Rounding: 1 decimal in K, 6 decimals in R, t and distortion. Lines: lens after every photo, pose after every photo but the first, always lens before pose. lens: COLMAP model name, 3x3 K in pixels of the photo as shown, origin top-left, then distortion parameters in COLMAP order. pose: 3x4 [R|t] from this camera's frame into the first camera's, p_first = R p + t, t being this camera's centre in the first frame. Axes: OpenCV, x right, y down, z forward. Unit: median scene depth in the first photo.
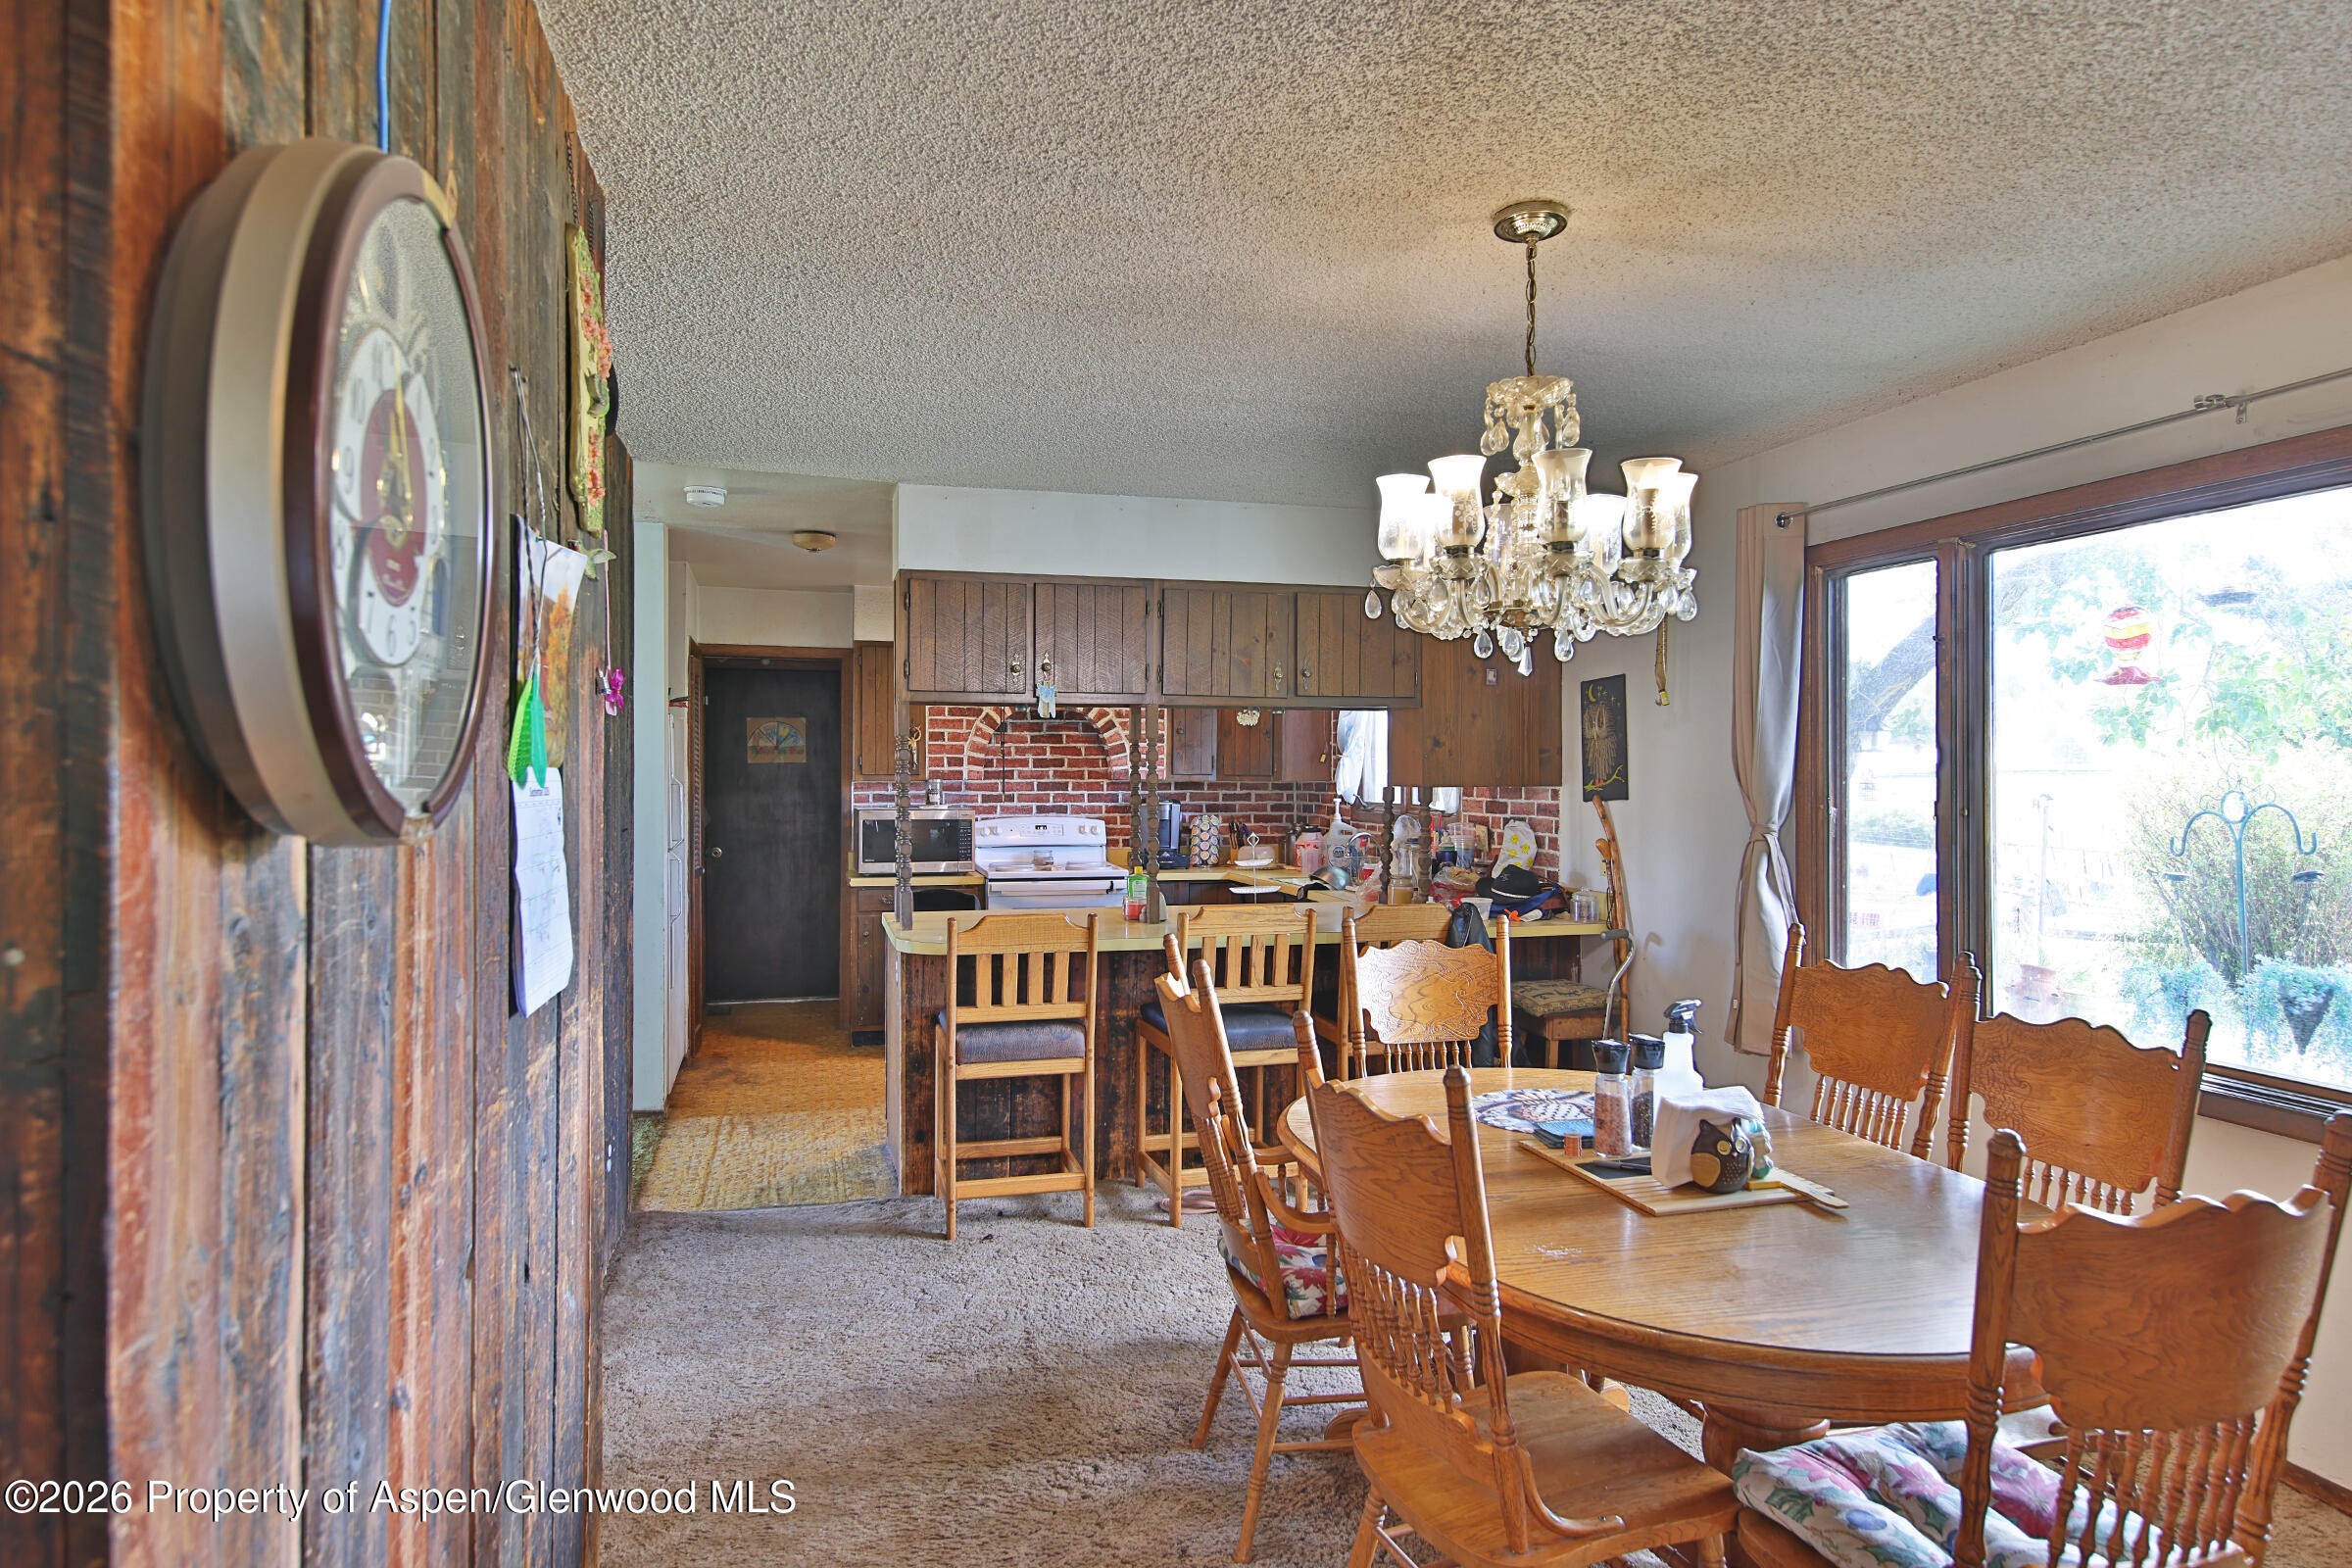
lens RADIAL K [[1529.7, 0, 1176.0], [0, 1529.7, 784.0], [0, 0, 1]] dist [0.001965, 0.000269]
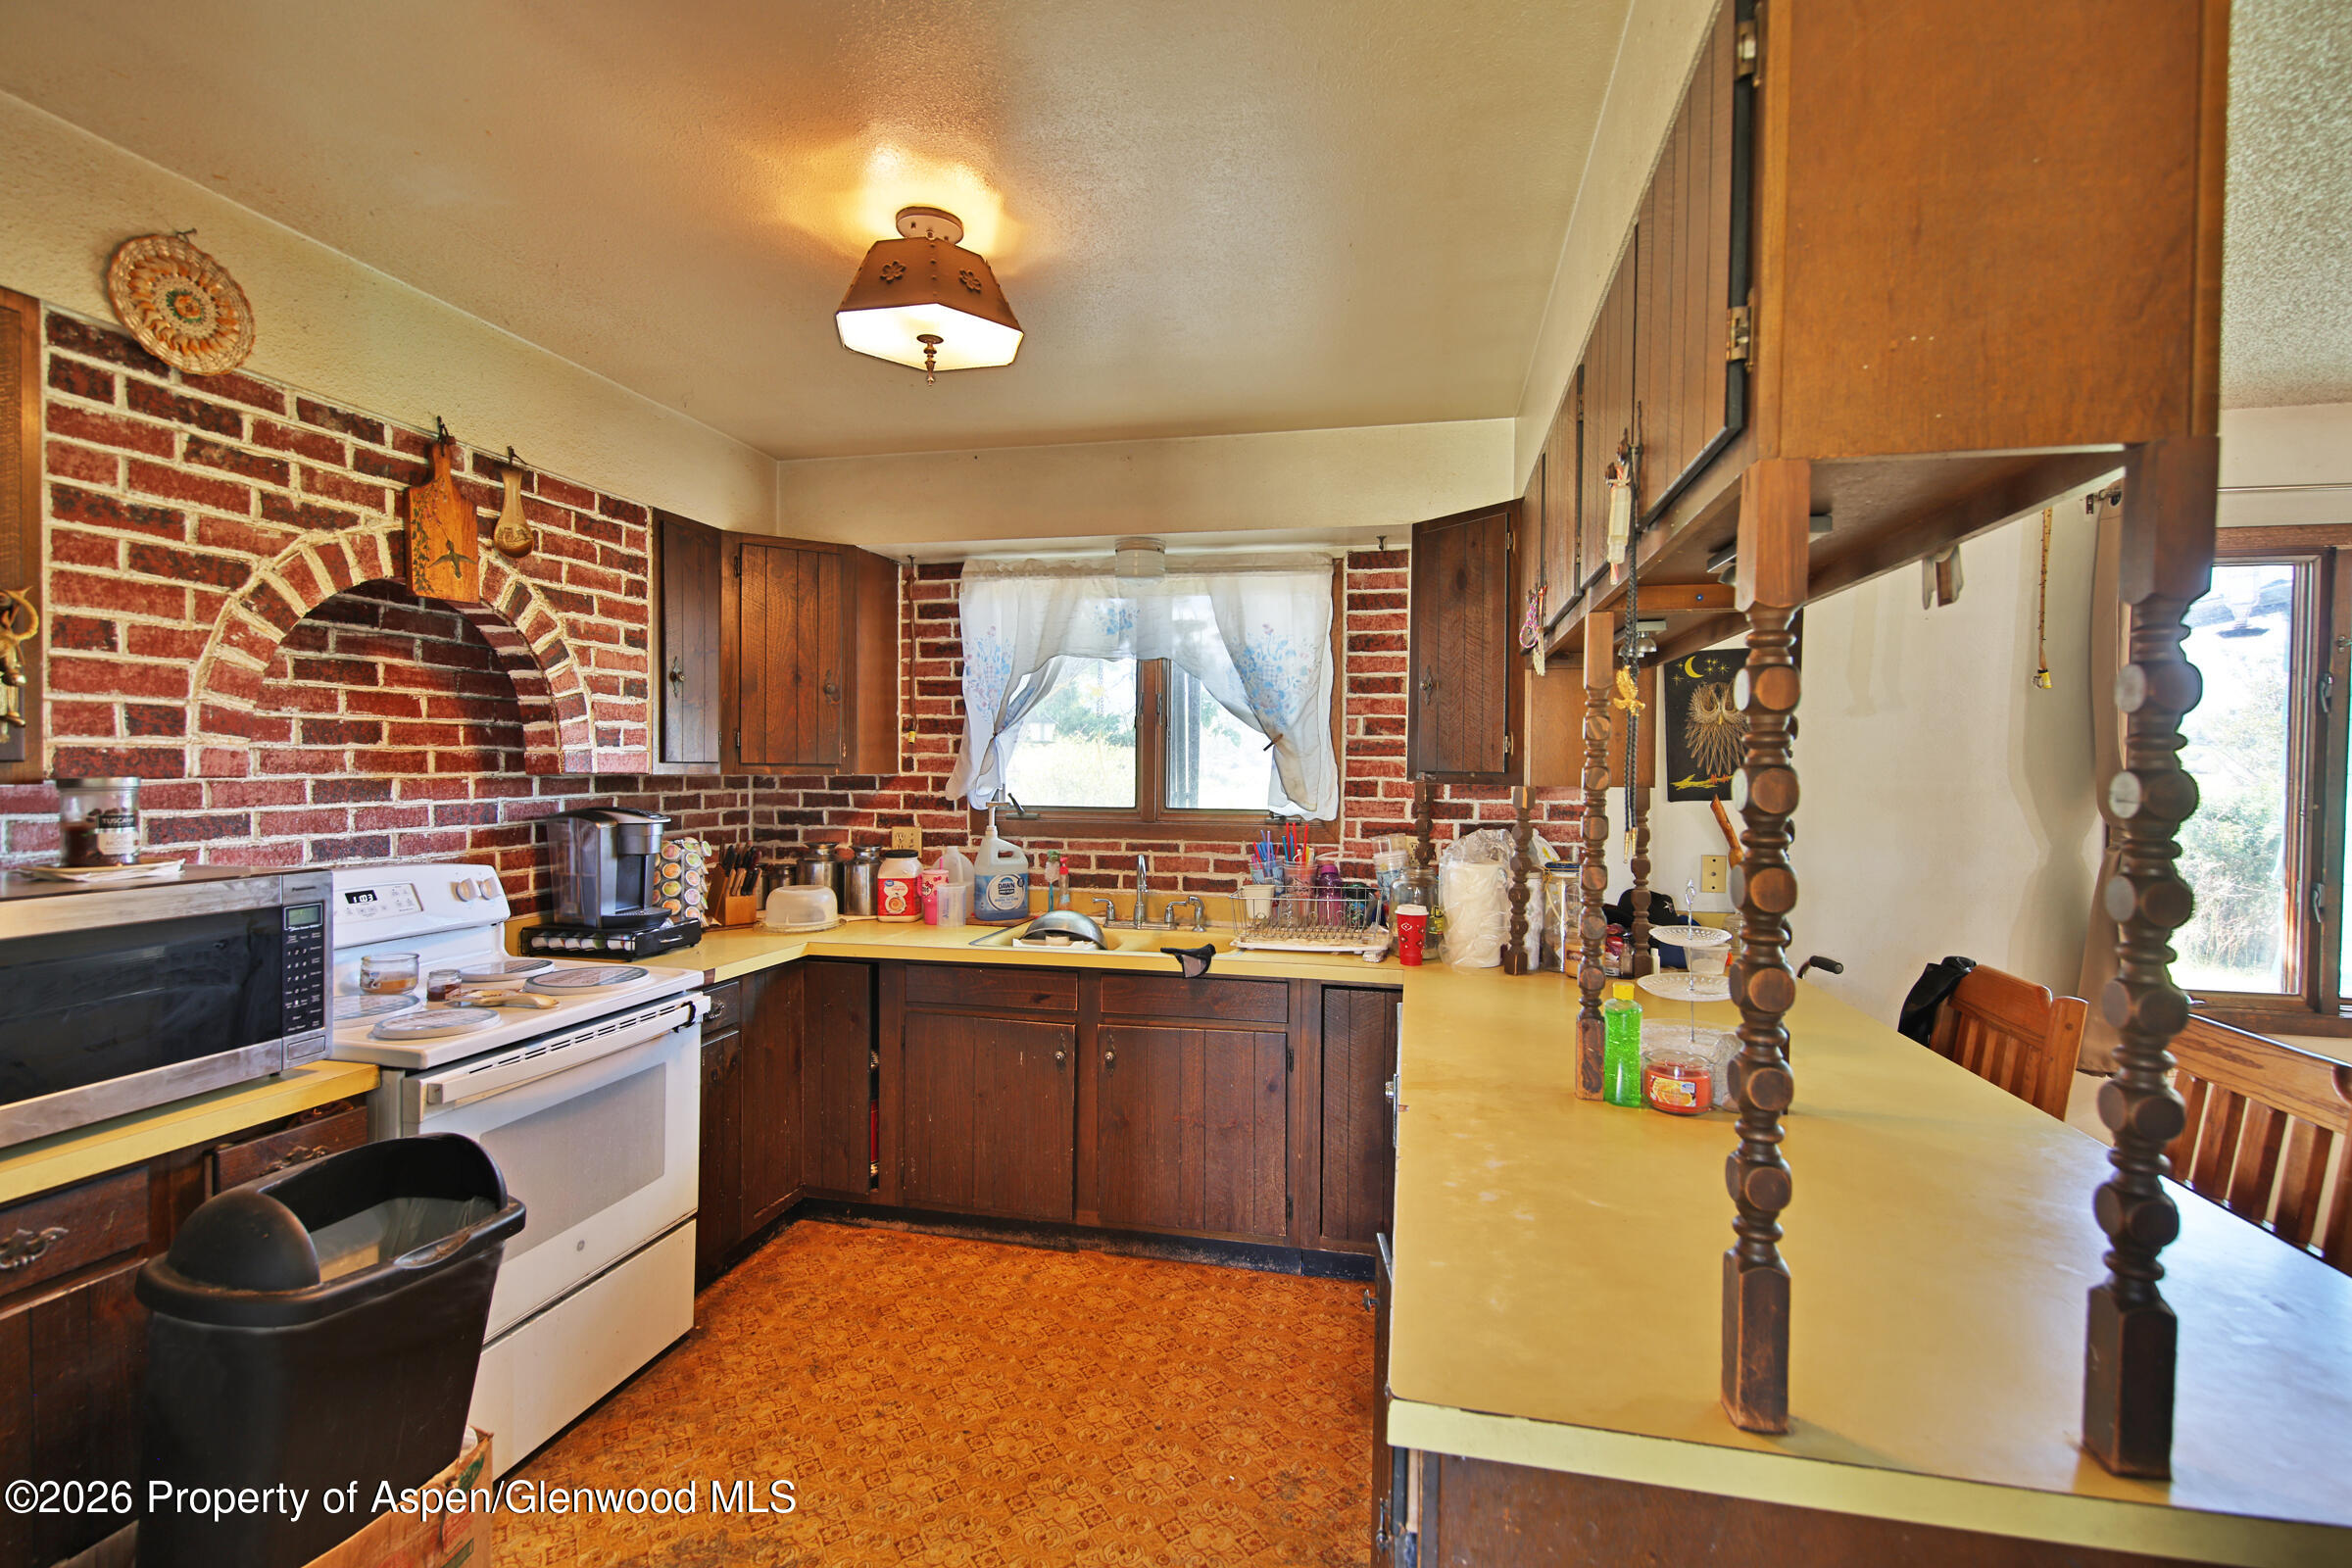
lens RADIAL K [[1067.4, 0, 1176.0], [0, 1067.4, 784.0], [0, 0, 1]] dist [-0.002079, -0.001287]
pose [[0.402124, -0.015637, 0.915452, -0.252186], [-0.001047, 0.999846, 0.017538, -0.005335], [-0.915585, -0.008011, 0.402046, 0.697917]]
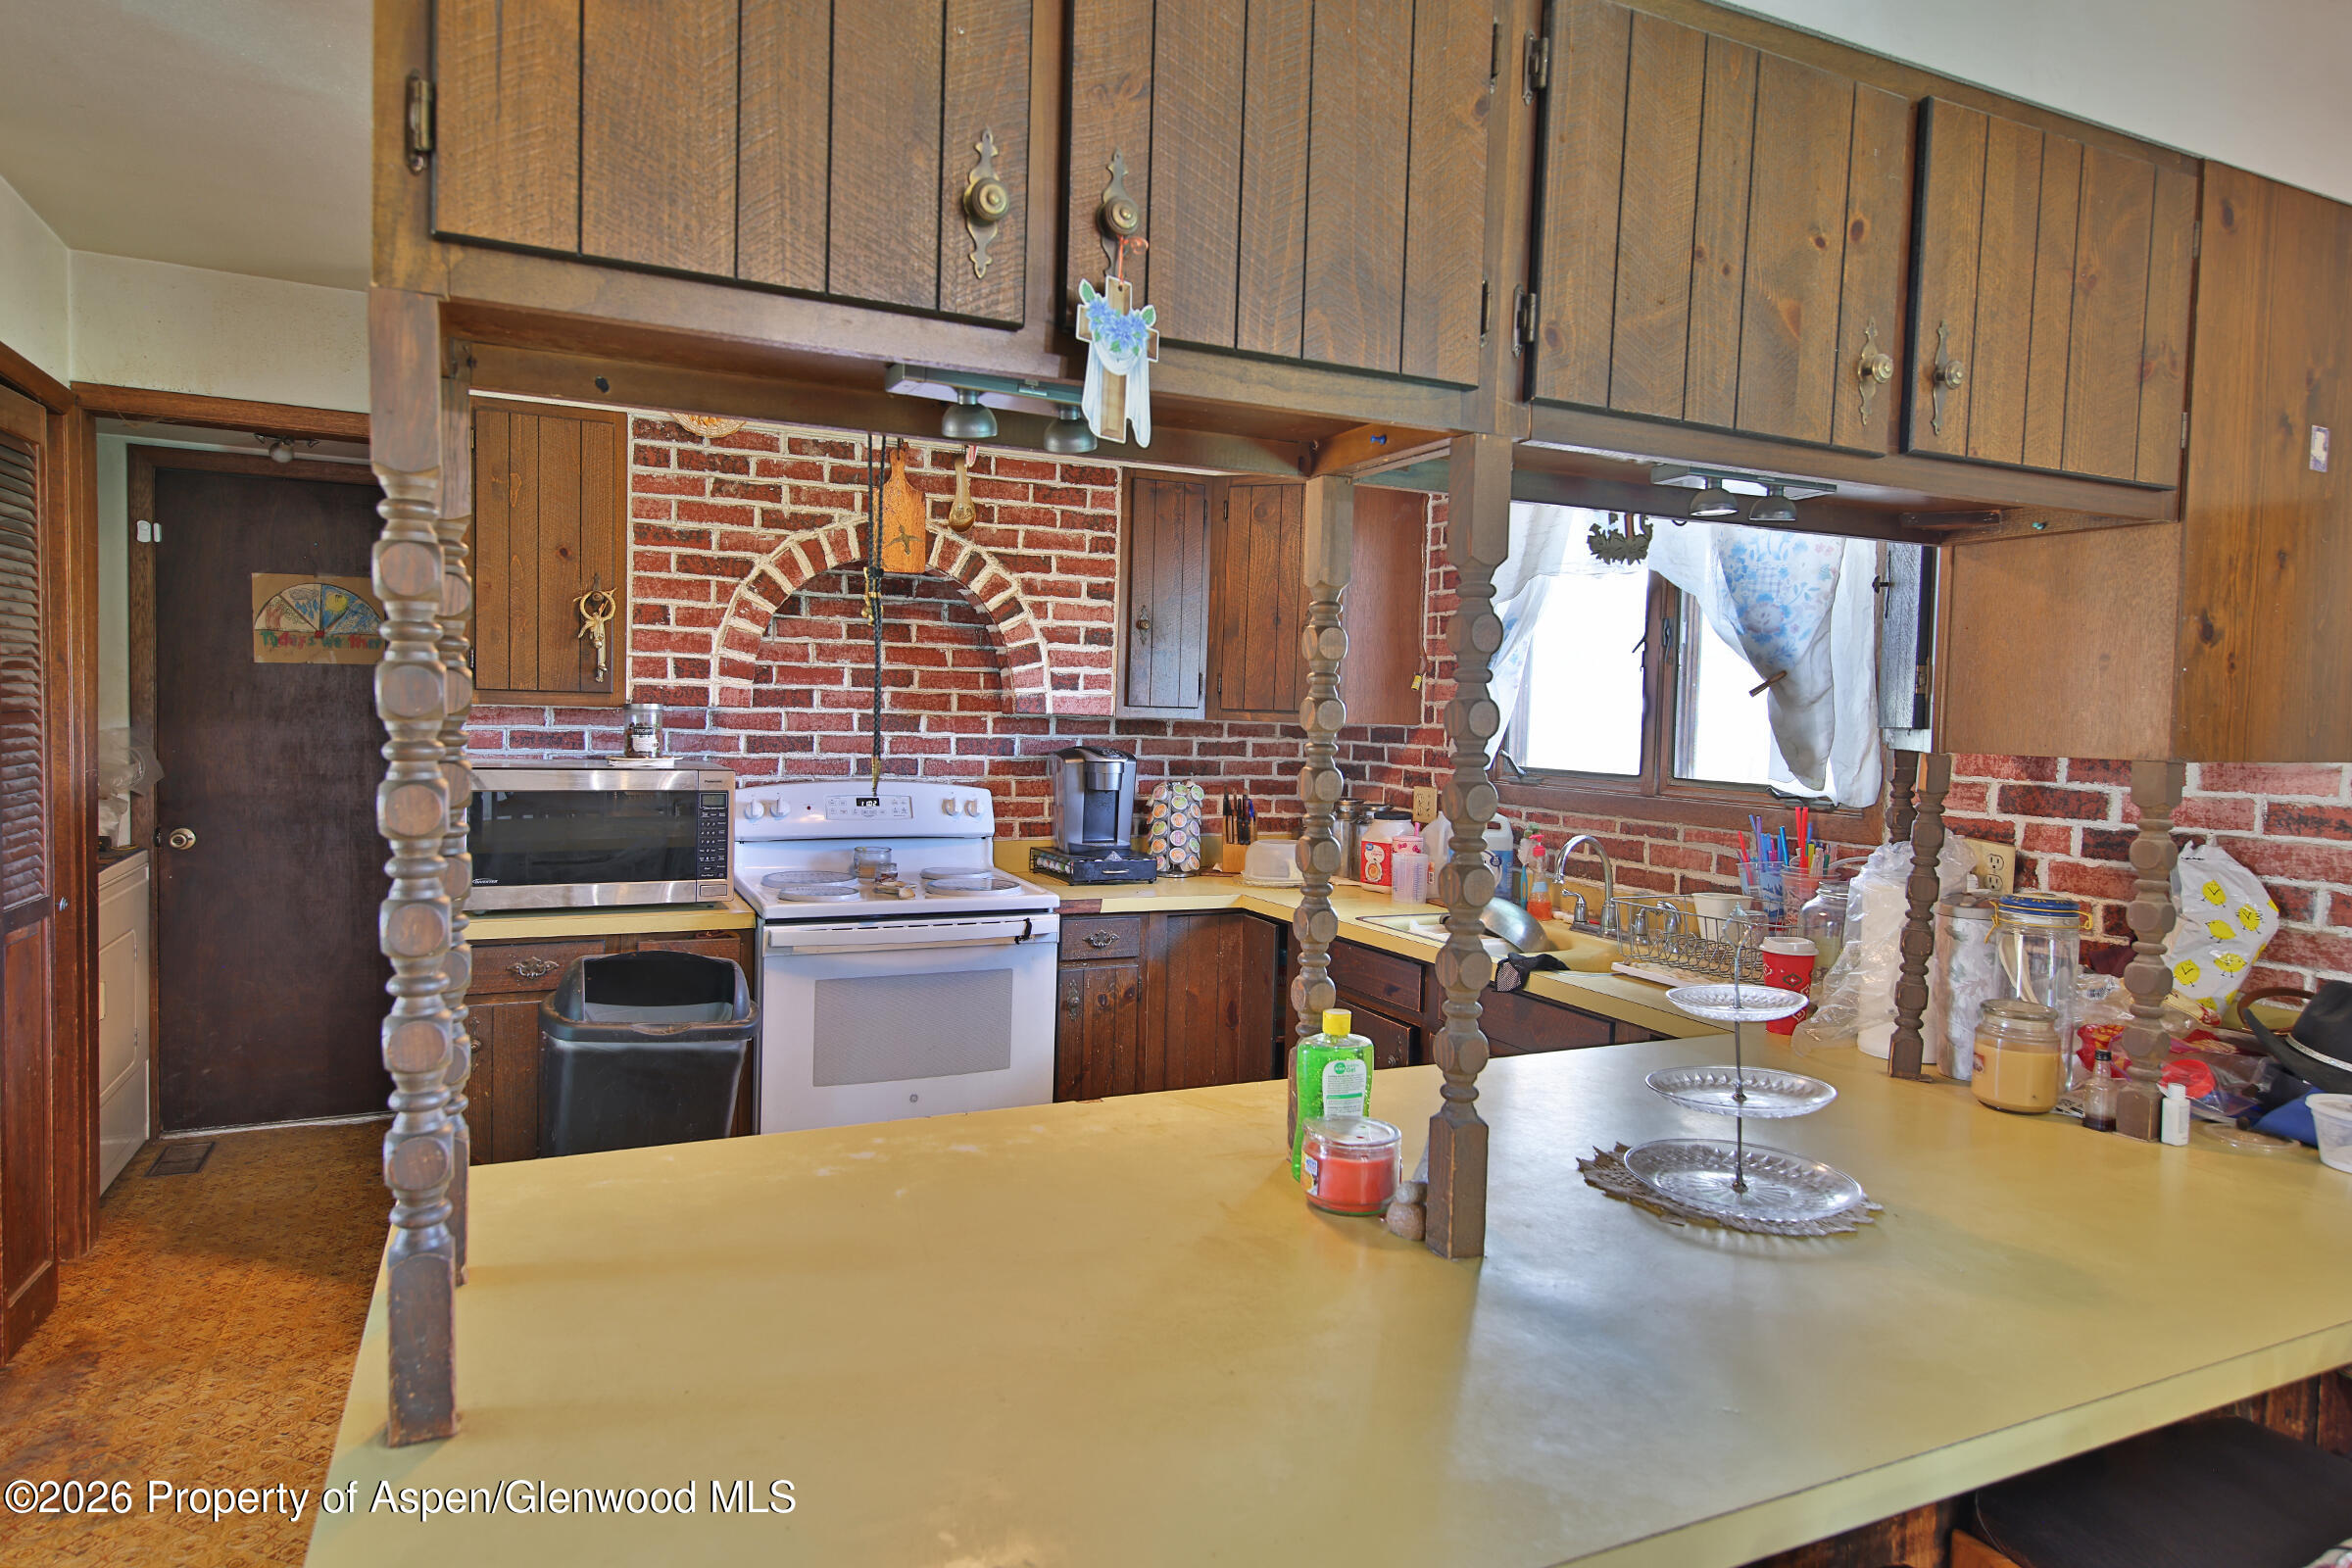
lens RADIAL K [[1385.7, 0, 1244.5], [0, 1385.7, 766.9], [0, 0, 1]] dist [0.009772, 0.001106]
pose [[0.972207, 0.014666, 0.233664, -0.074044], [-0.022755, 0.999230, 0.031958, -0.001298], [-0.233015, -0.036387, 0.971792, 0.514618]]
